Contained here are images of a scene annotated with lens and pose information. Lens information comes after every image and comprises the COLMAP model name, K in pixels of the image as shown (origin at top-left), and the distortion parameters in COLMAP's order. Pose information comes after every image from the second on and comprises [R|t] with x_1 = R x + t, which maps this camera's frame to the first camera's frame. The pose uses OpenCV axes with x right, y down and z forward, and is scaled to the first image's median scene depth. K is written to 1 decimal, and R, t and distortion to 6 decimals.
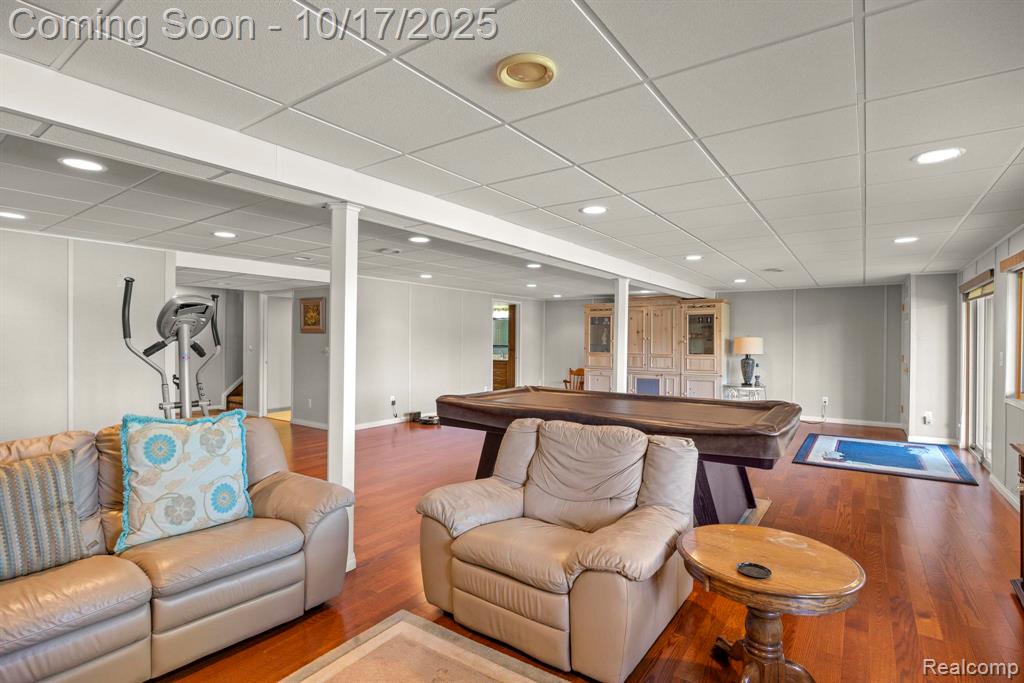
lens RADIAL K [[505.6, 0, 515.0], [0, 505.6, 341.2], [0, 0, 1]] dist [-0.012442, -0.000096]
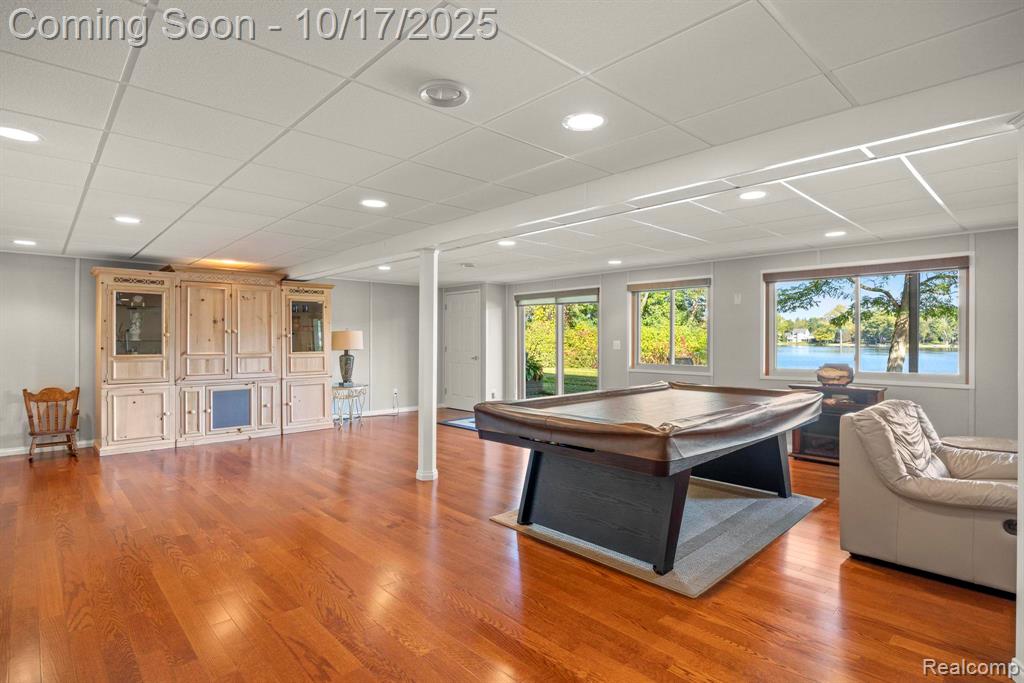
lens RADIAL K [[515.5, 0, 515.1], [0, 515.5, 340.3], [0, 0, 1]] dist [-0.009753, -0.000575]
pose [[0.200319, -0.009165, 0.979688, -0.368696], [0.004765, 0.999954, 0.008380, 0.003120], [-0.979719, 0.002989, 0.200353, 0.523405]]
